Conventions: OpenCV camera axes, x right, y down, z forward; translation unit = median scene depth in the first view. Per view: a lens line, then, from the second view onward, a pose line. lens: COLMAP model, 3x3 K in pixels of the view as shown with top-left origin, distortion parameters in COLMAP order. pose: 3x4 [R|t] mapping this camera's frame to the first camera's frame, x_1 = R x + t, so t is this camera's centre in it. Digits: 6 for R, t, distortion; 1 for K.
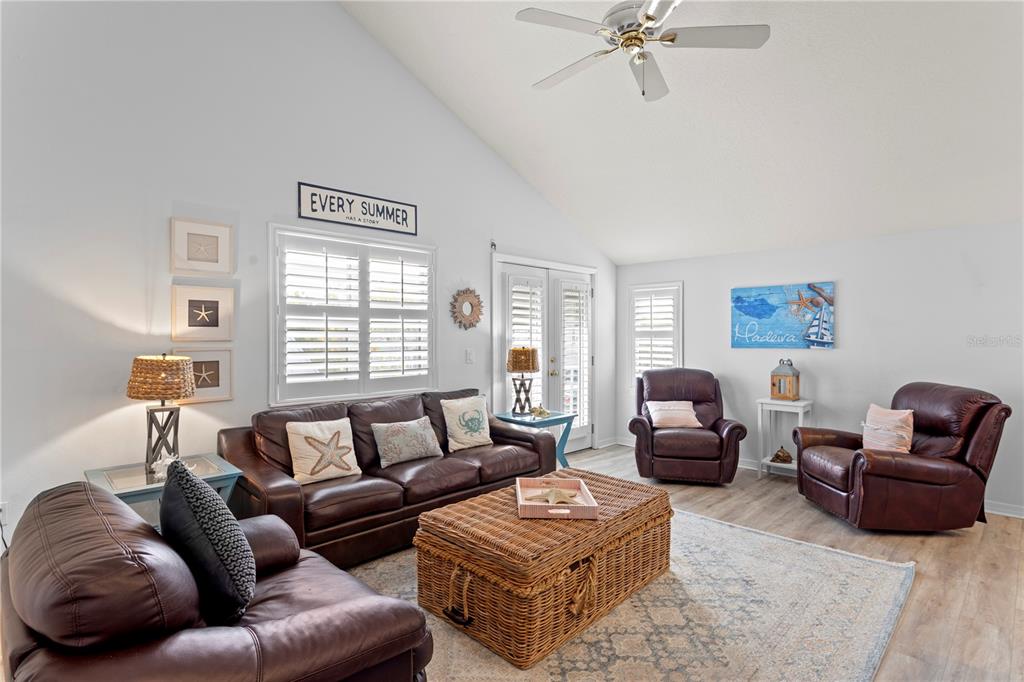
lens RADIAL K [[494.6, 0, 512.0], [0, 494.6, 341.0], [0, 0, 1]] dist [-0.034051, 0.000563]
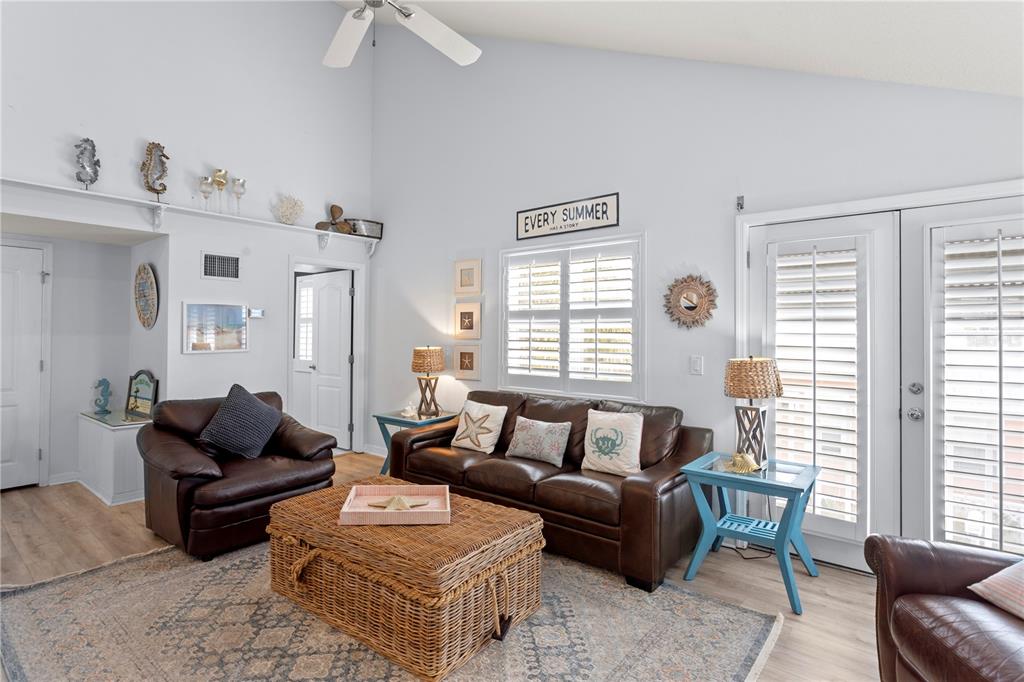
lens RADIAL K [[507.5, 0, 507.6], [0, 507.5, 330.7], [0, 0, 1]] dist [-0.015661, 0.002052]
pose [[0.129244, -0.014046, -0.991513, 0.761932], [-0.024081, 0.999560, -0.017299, -0.001153], [0.991320, 0.026113, 0.128849, 0.752246]]
